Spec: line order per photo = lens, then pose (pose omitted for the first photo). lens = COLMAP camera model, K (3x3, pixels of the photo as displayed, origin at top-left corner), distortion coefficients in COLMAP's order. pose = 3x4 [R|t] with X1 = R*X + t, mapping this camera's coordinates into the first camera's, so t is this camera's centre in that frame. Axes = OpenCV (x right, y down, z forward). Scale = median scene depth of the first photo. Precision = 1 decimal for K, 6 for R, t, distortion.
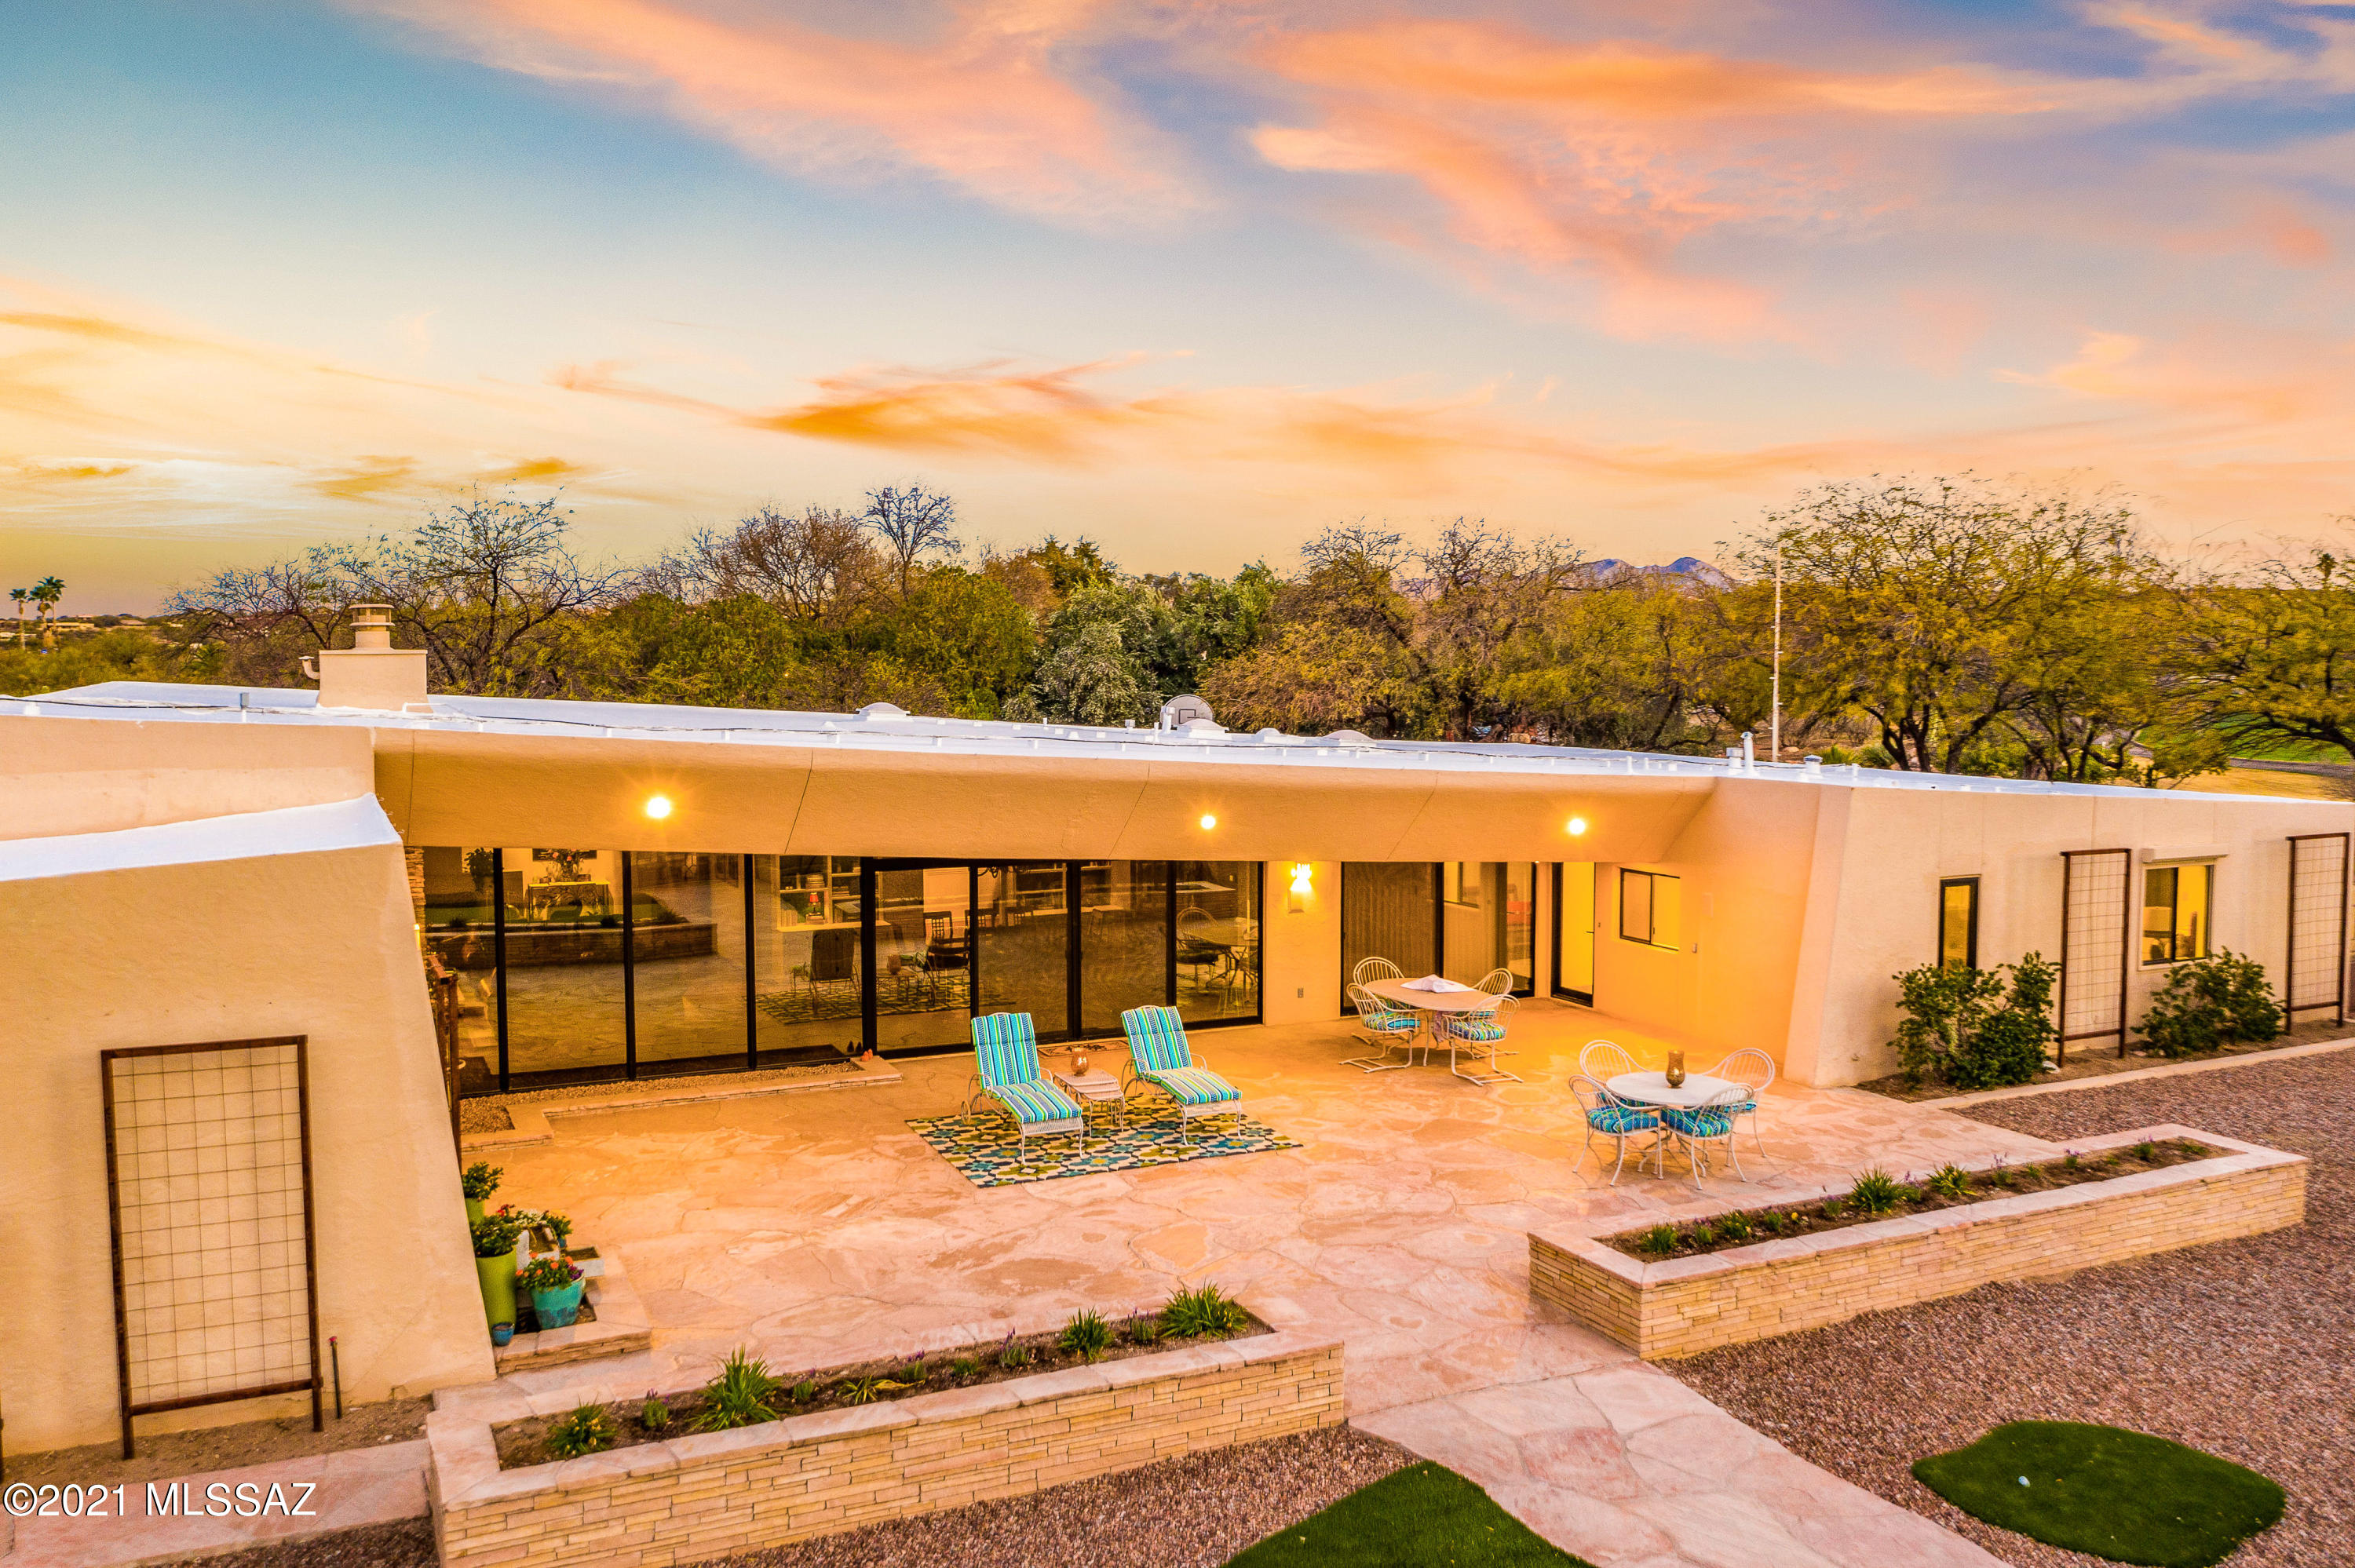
lens RADIAL K [[1816.5, 0, 1184.1], [0, 1816.5, 756.4], [0, 0, 1]] dist [-0.014091, 0.003019]
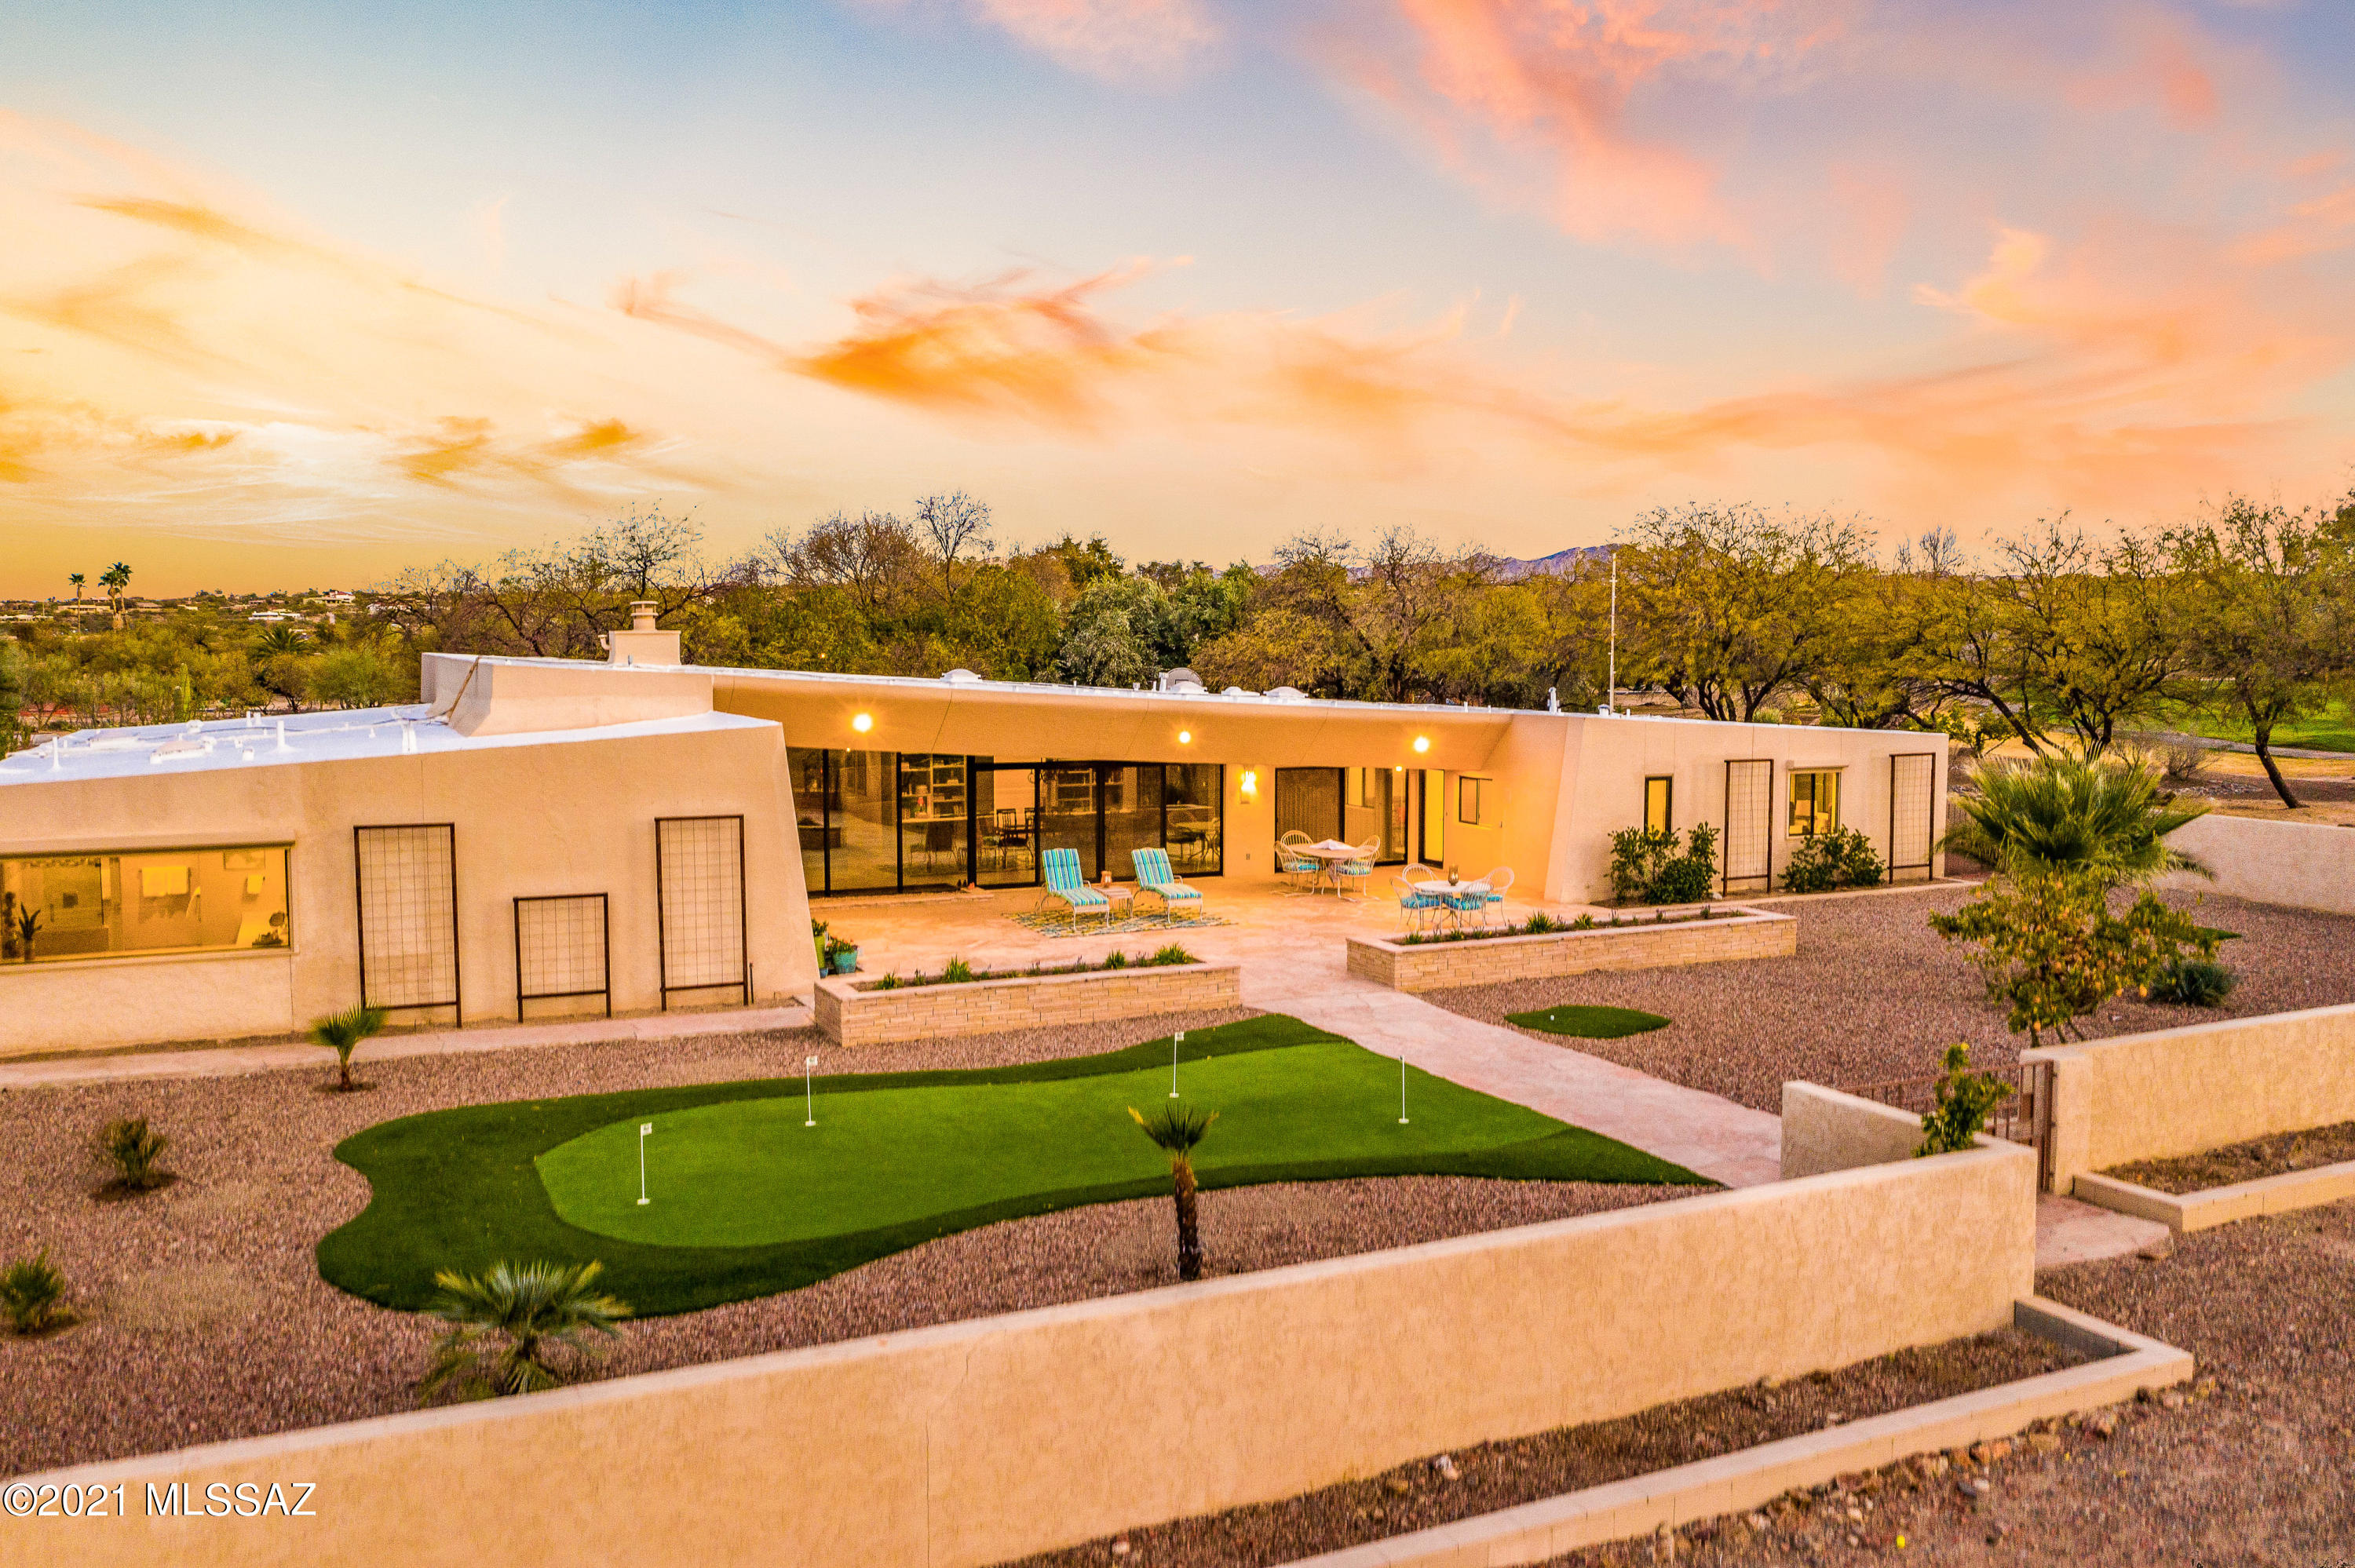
lens RADIAL K [[1816.5, 0, 1184.1], [0, 1816.5, 756.4], [0, 0, 1]] dist [-0.014091, 0.003019]
pose [[0.999994, 0.001633, -0.002920, 0.012953], [-0.001607, 0.999959, 0.008888, 0.028658], [0.002934, -0.008884, 0.999956, -0.465245]]
